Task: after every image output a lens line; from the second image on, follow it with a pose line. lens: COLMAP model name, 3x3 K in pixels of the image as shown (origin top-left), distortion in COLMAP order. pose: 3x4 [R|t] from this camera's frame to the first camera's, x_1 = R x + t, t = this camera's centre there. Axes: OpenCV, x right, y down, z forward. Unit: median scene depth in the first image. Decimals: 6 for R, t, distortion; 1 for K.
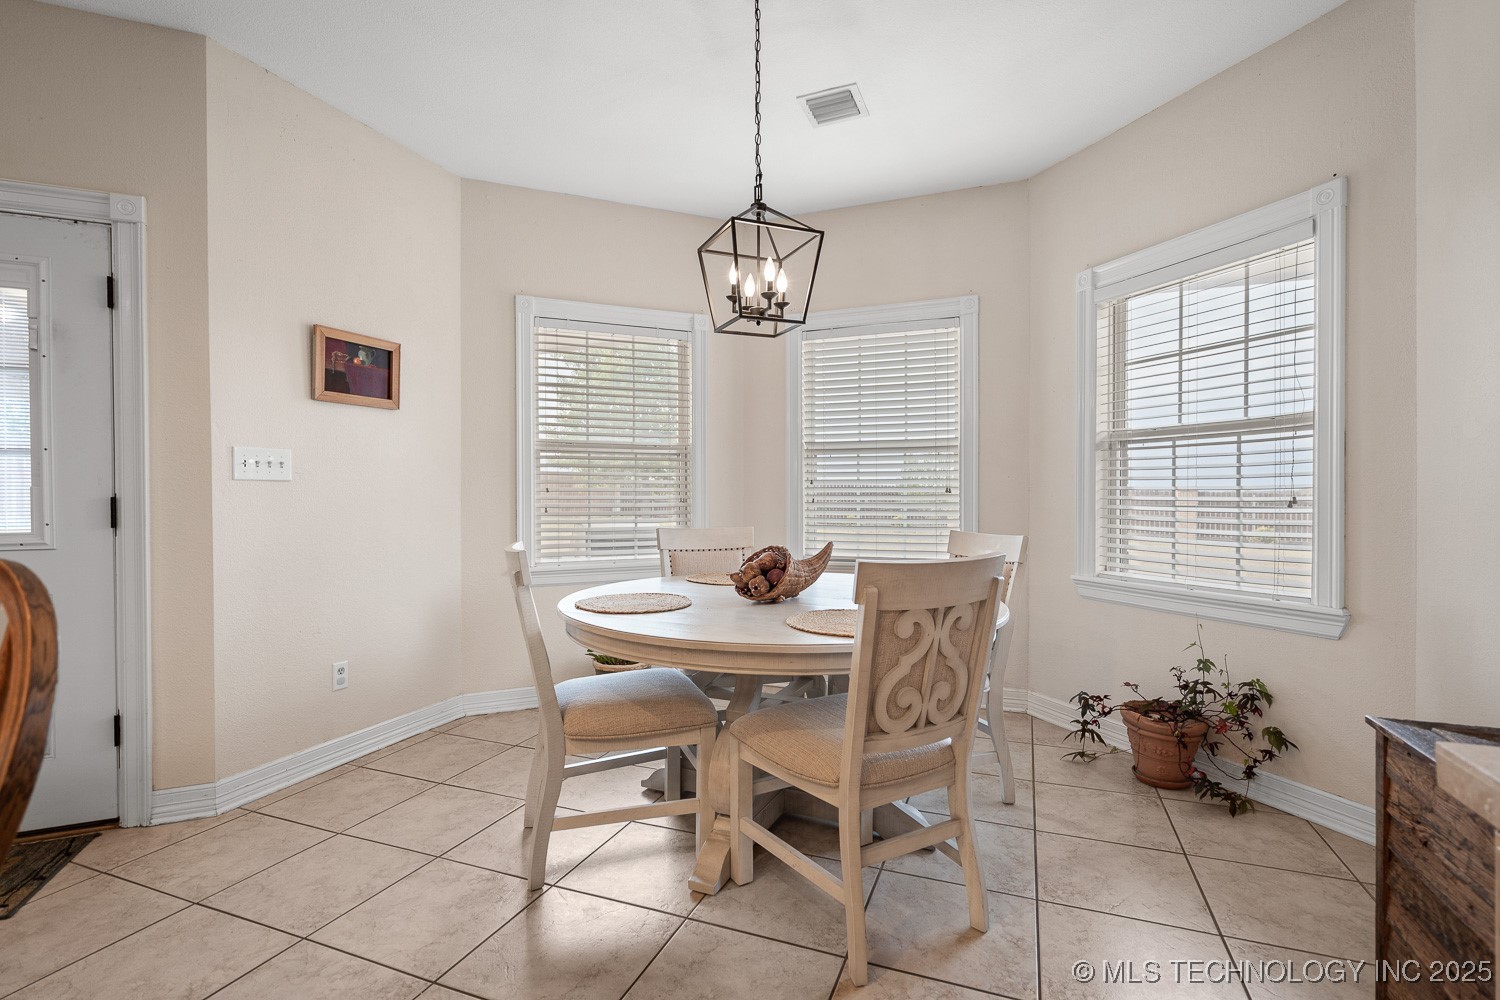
lens RADIAL K [[701.5, 0, 757.1], [0, 701.5, 501.4], [0, 0, 1]] dist [0.000732, 0.001152]
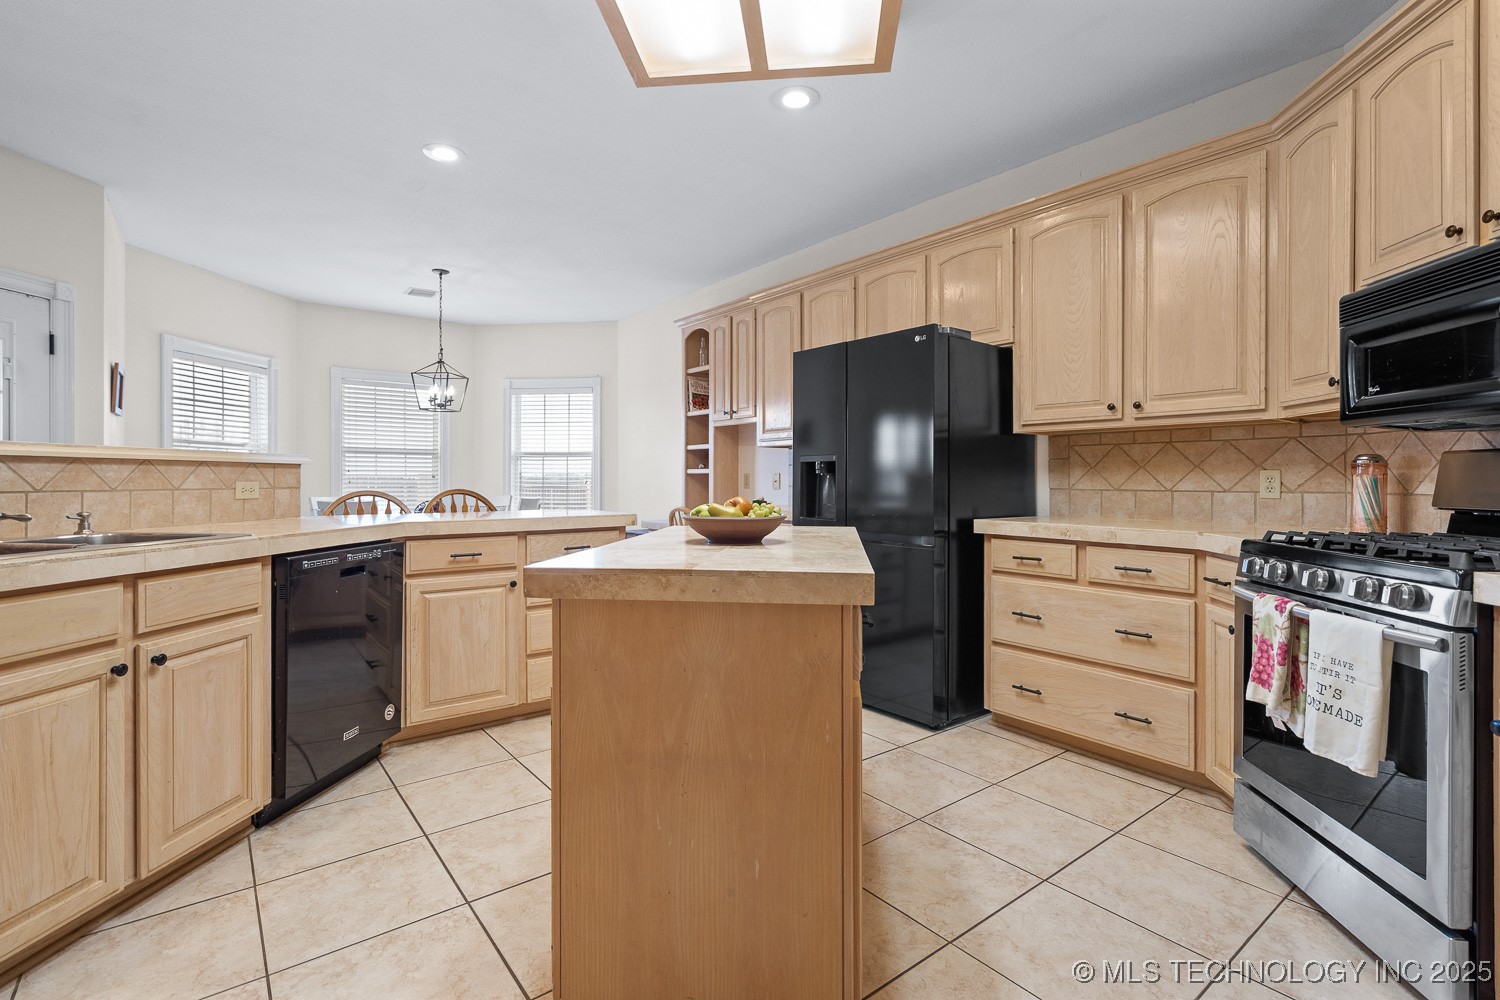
lens RADIAL K [[701.5, 0, 748.3], [0, 701.5, 487.7], [0, 0, 1]] dist [0.000732, 0.001152]
pose [[0.516238, -0.002735, 0.856441, -1.331325], [0.004049, 0.999992, 0.000753, 0.025131], [-0.856436, 0.003078, 0.516244, -1.038917]]
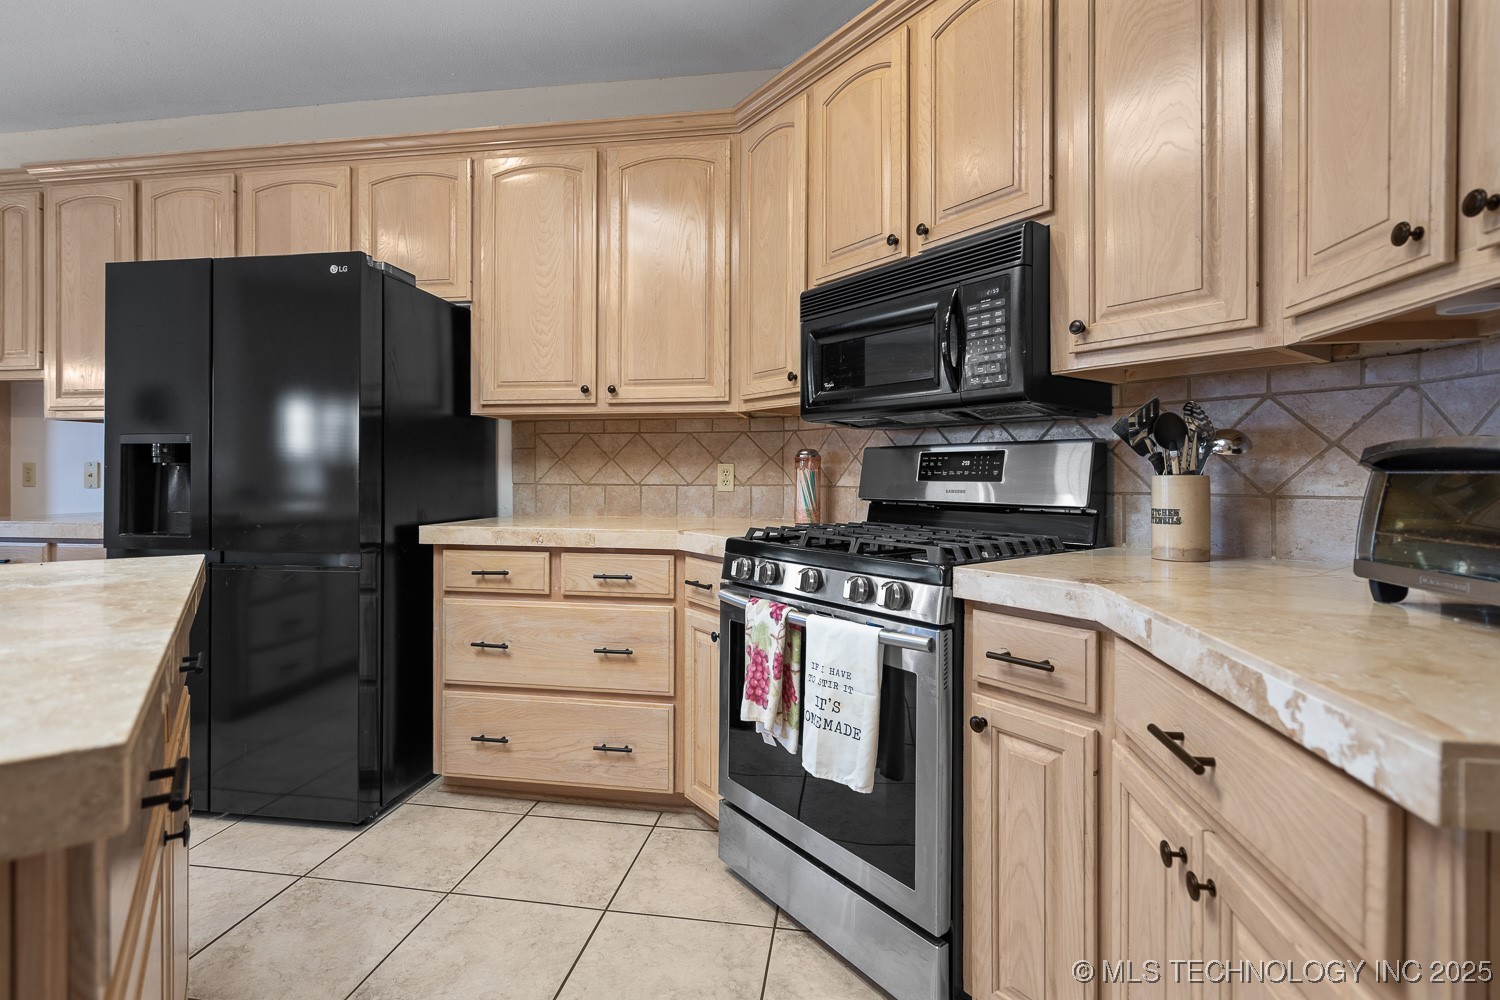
lens RADIAL K [[701.5, 0, 746.7], [0, 701.5, 469.3], [0, 0, 1]] dist [0.000732, 0.001152]
pose [[-0.205373, 0.012777, 0.978600, -1.059329], [0.008572, 0.999900, -0.011256, 0.023107], [-0.978646, 0.006077, -0.205462, -0.973013]]
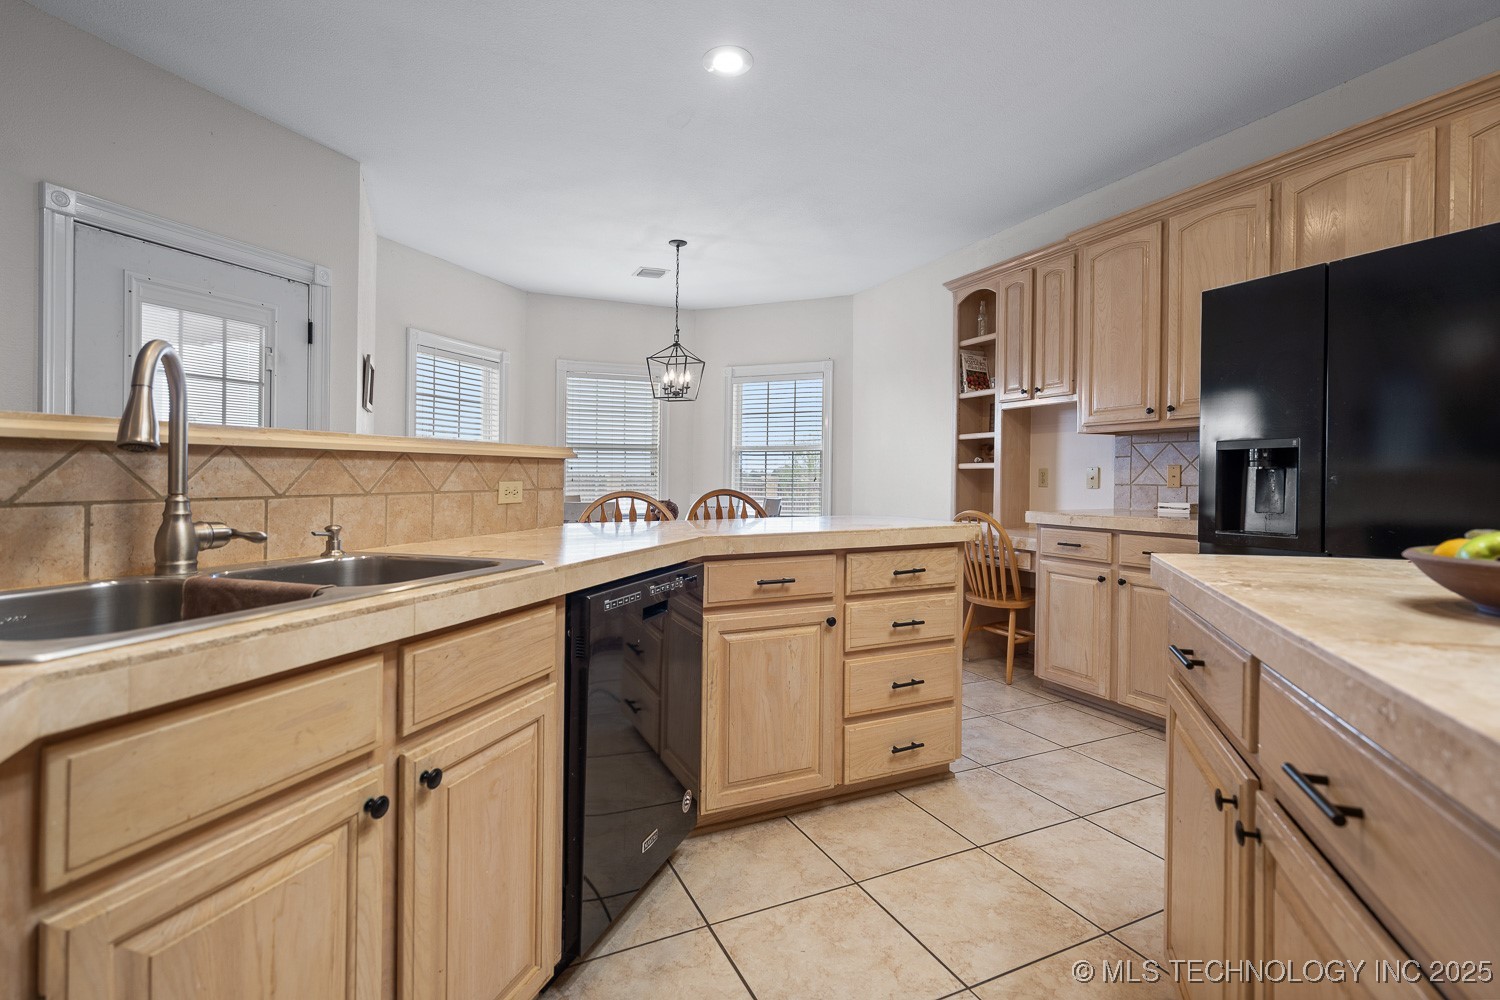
lens RADIAL K [[701.5, 0, 746.8], [0, 701.5, 474.4], [0, 0, 1]] dist [0.000732, 0.001152]
pose [[0.701041, 0.007216, 0.713084, -1.201943], [0.003713, 0.999898, -0.013769, 0.017648], [-0.713111, 0.012300, 0.700943, -0.598089]]
